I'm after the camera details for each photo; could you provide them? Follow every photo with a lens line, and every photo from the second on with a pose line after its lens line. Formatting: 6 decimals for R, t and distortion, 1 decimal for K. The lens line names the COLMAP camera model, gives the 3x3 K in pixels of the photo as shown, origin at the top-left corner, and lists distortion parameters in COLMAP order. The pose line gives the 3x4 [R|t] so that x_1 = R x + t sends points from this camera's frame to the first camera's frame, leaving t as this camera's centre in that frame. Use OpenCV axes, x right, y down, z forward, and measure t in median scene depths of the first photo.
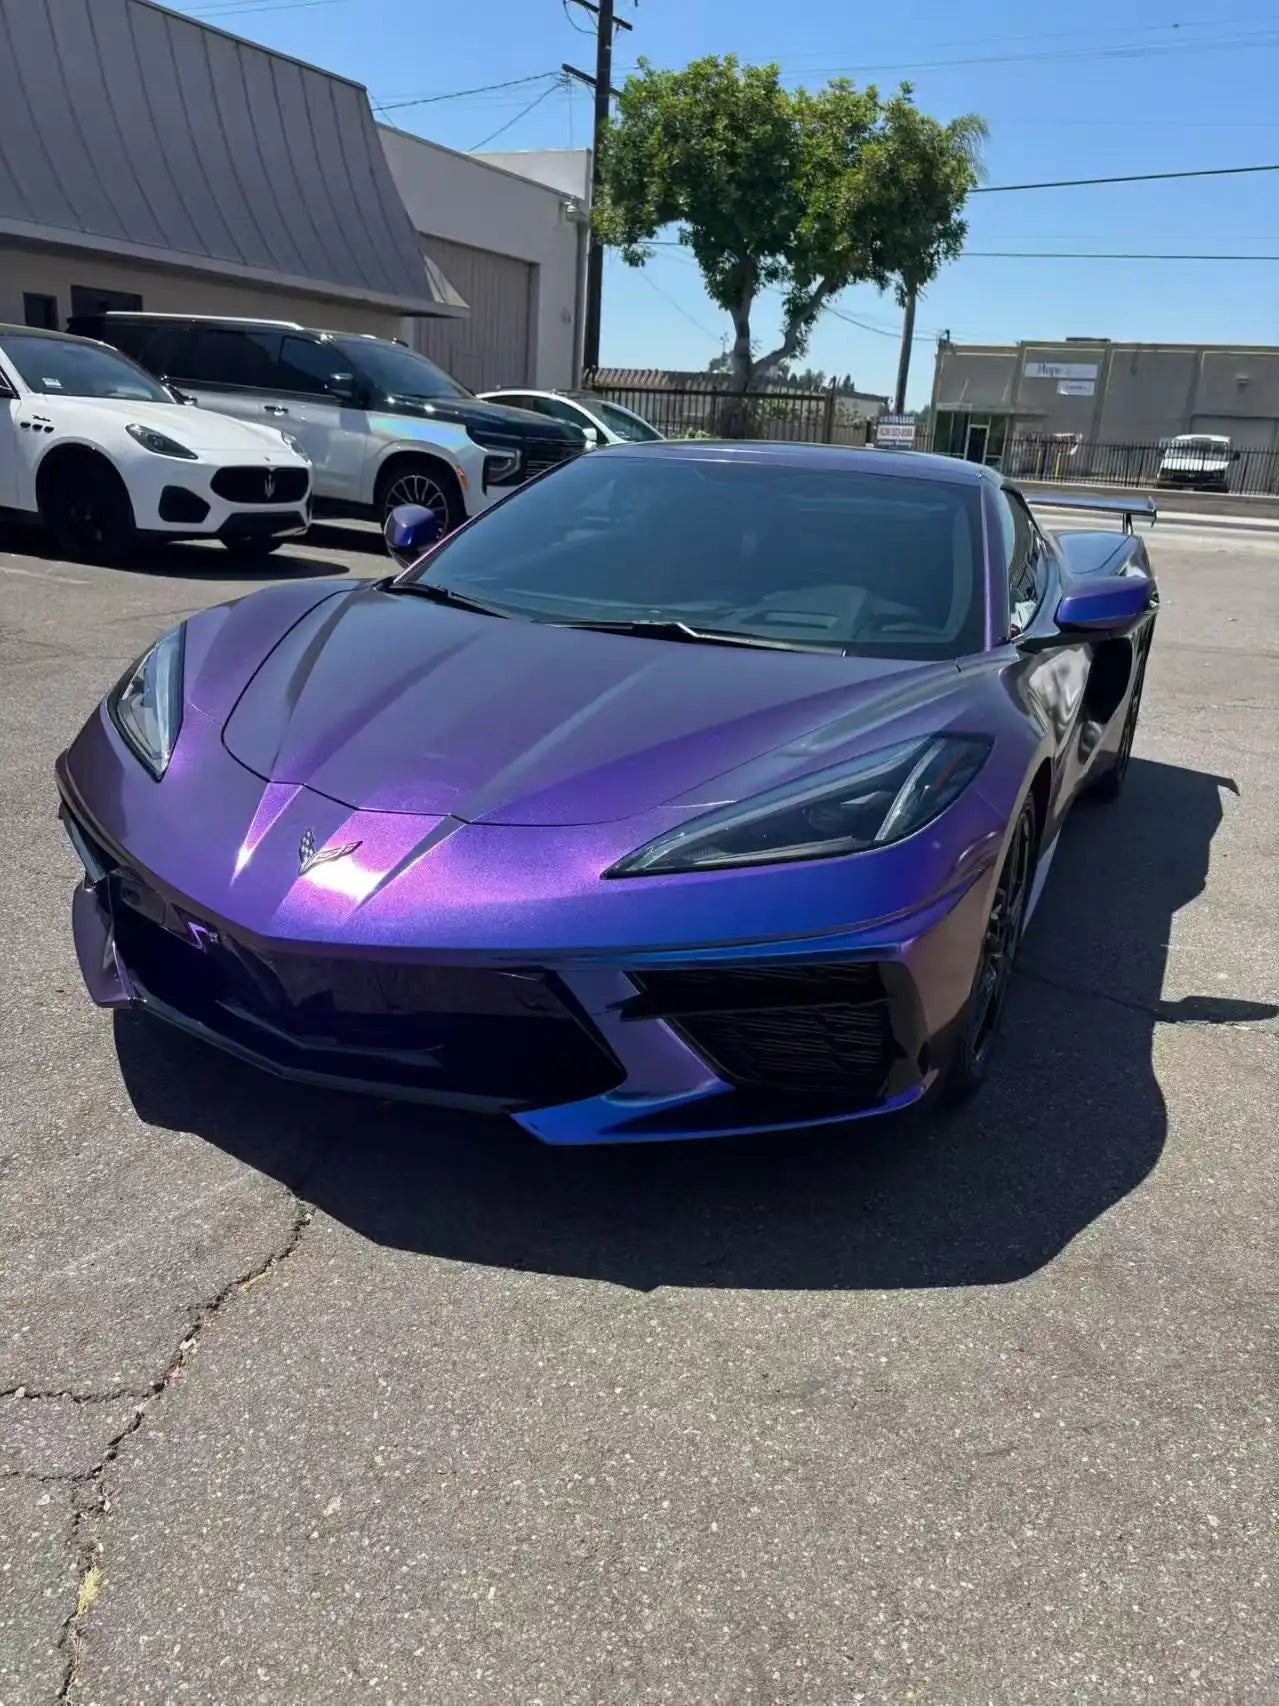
lens RADIAL K [[1332.1, 0, 639.5], [0, 1332.1, 853.0], [0, 0, 1]] dist [0.038109, -0.003735]
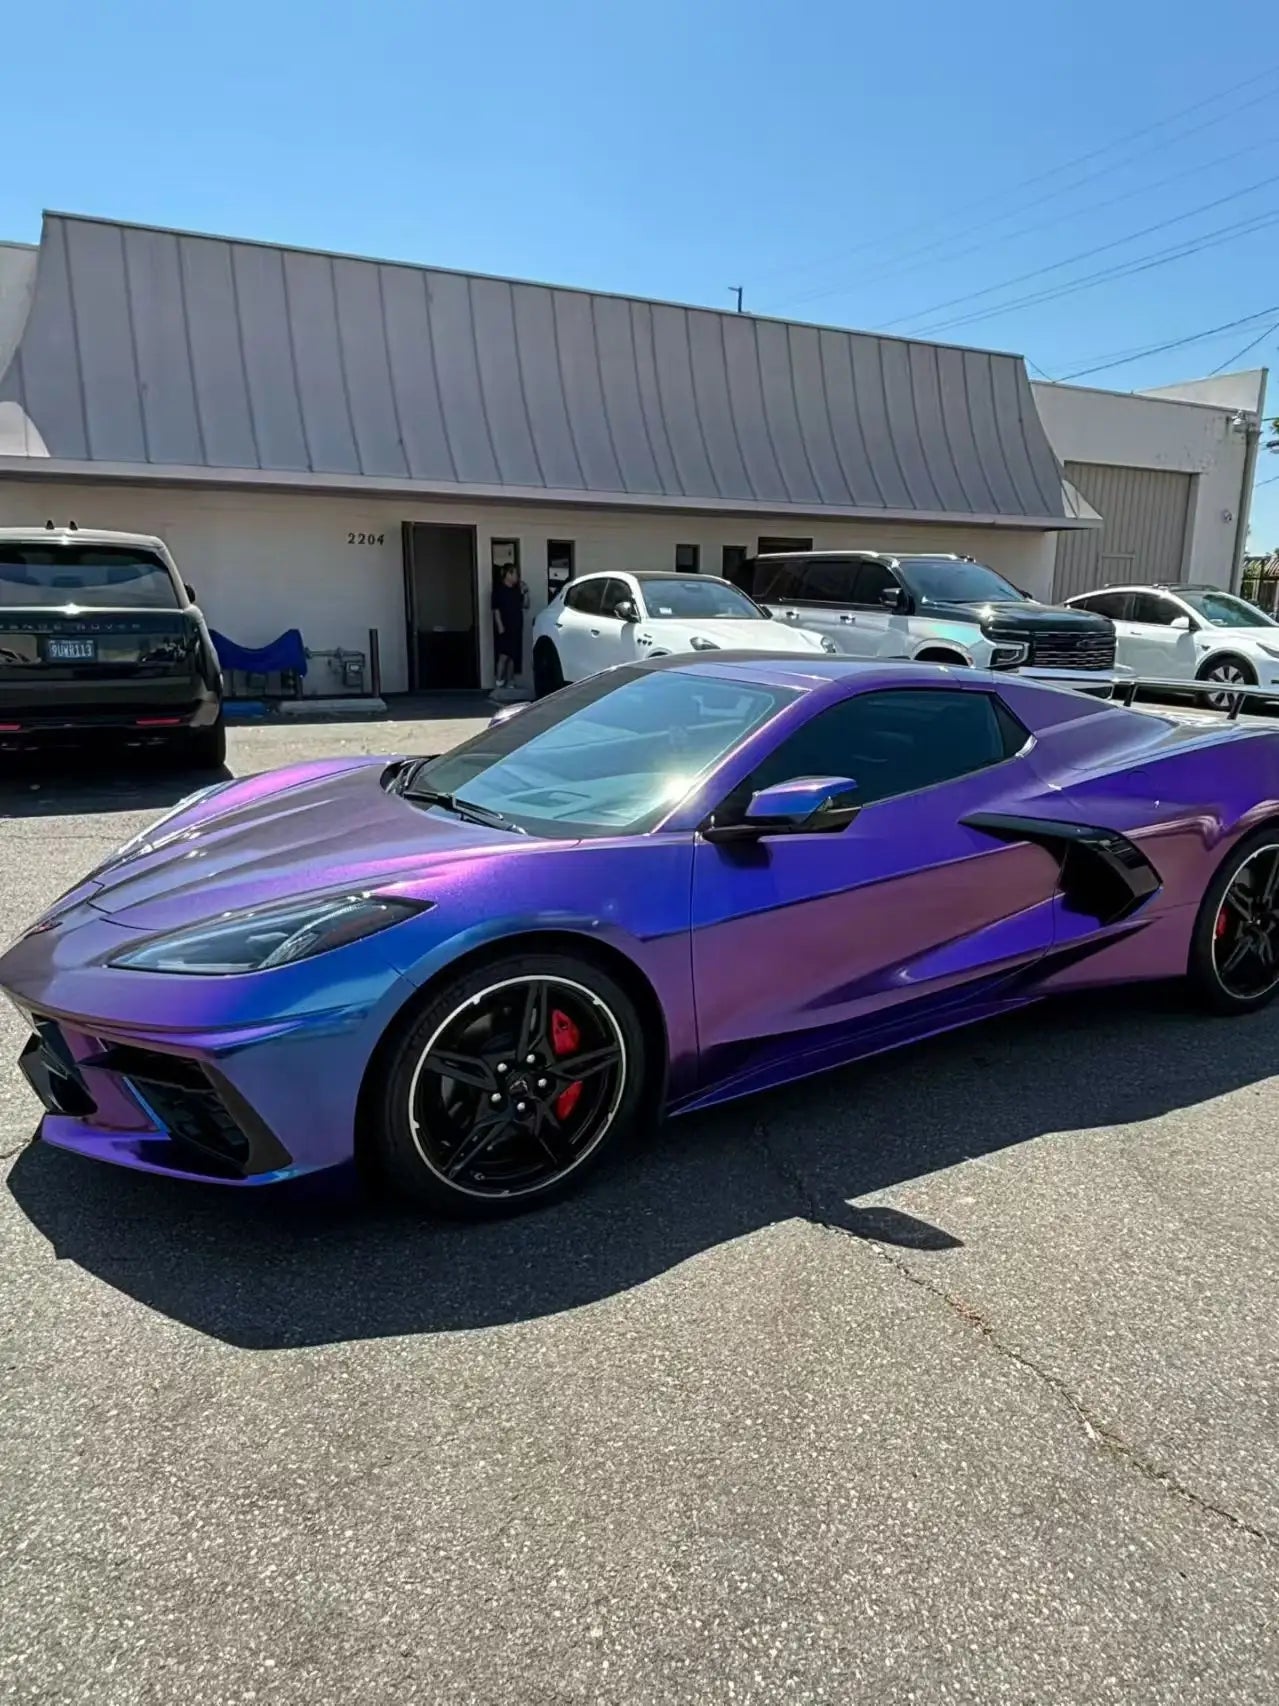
lens RADIAL K [[1092.6, 0, 640.2], [0, 1092.6, 879.4], [0, 0, 1]] dist [0.049323, -0.088910]
pose [[0.798106, 0.097060, -0.594647, 0.128084], [-0.144396, 0.988990, -0.032377, -0.013341], [0.584958, 0.111705, 0.803334, 0.042843]]
